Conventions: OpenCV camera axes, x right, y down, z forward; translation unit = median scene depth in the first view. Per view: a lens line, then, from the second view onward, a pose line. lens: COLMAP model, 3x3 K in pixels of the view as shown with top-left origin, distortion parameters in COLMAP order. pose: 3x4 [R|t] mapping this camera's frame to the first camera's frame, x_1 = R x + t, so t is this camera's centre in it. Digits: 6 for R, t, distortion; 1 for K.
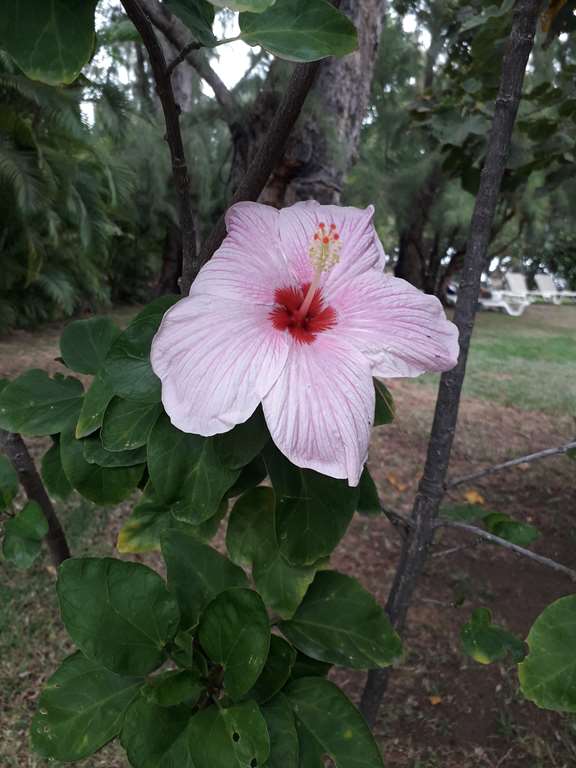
lens RADIAL K [[631.3, 0, 288.0], [0, 631.3, 384.0], [0, 0, 1]] dist [-0.040248, 0.067277]
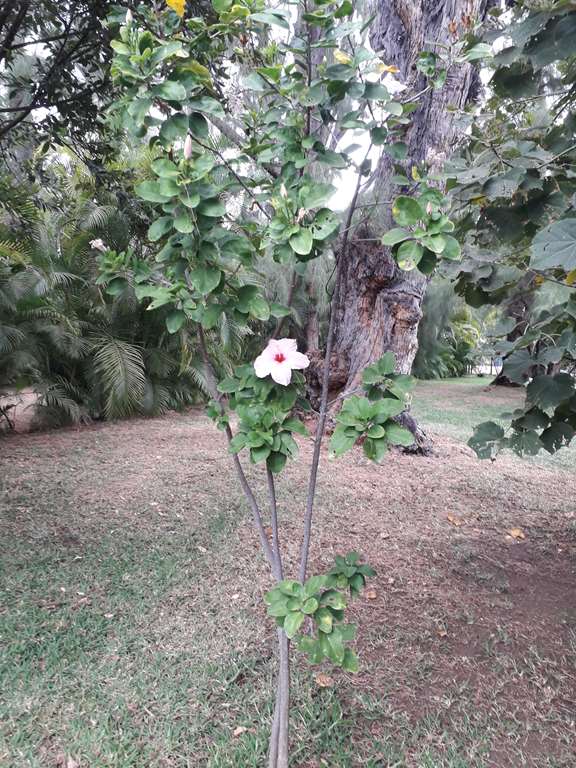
lens RADIAL K [[631.3, 0, 288.0], [0, 631.3, 384.0], [0, 0, 1]] dist [-0.040248, 0.067277]
pose [[0.980328, -0.007779, -0.197222, 0.073823], [-0.020962, 0.989468, -0.143224, 0.056544], [0.196259, 0.144541, 0.969840, -0.271806]]
